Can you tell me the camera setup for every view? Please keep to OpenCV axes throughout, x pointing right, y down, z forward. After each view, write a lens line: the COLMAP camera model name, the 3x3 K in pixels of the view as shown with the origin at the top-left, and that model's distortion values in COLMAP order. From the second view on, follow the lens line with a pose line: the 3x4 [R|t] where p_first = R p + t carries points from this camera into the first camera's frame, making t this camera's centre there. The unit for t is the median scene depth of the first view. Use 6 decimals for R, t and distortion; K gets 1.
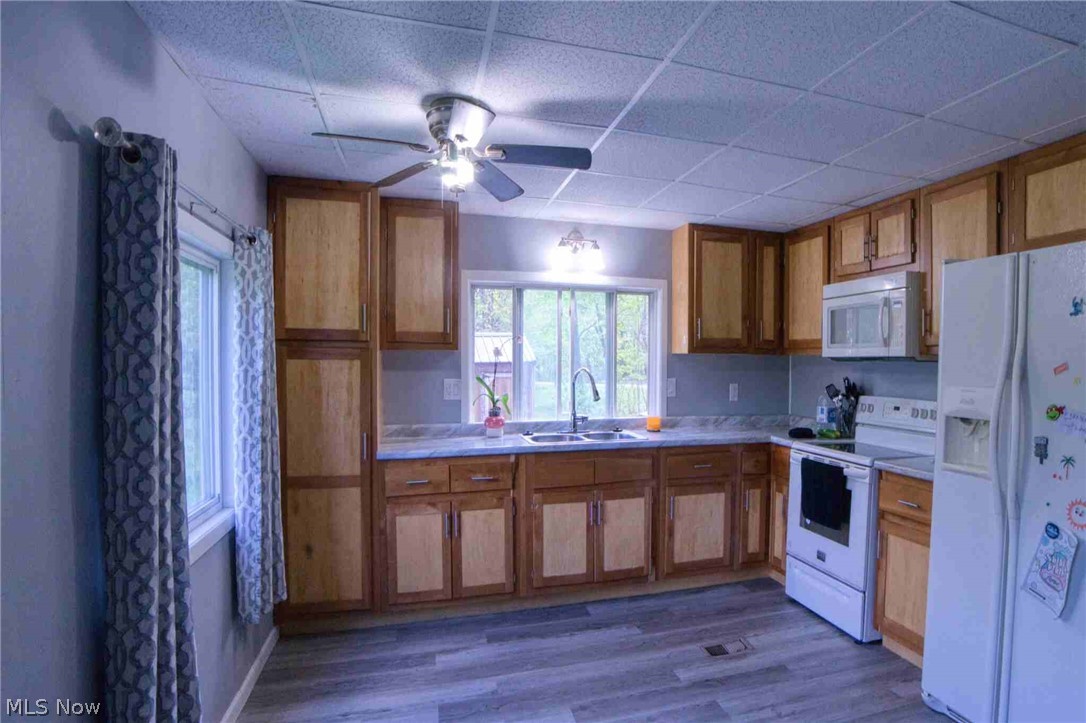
lens RADIAL K [[468.6, 0, 543.0], [0, 468.6, 361.5], [0, 0, 1]] dist [0.000479, -0.000063]
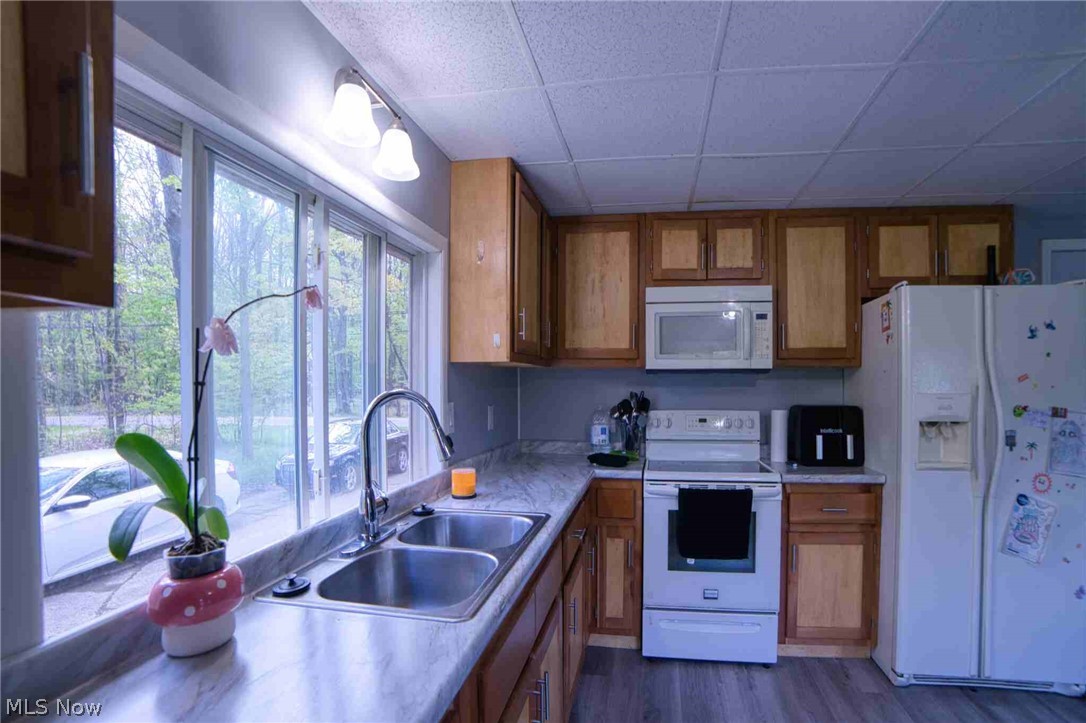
lens RADIAL K [[489.4, 0, 545.1], [0, 489.4, 379.1], [0, 0, 1]] dist [-0.048341, 0.000525]
pose [[0.413053, -0.008223, 0.910670, -0.385550], [0.004867, 0.999965, 0.006822, 0.002023], [-0.910694, 0.001614, 0.413078, 0.979005]]
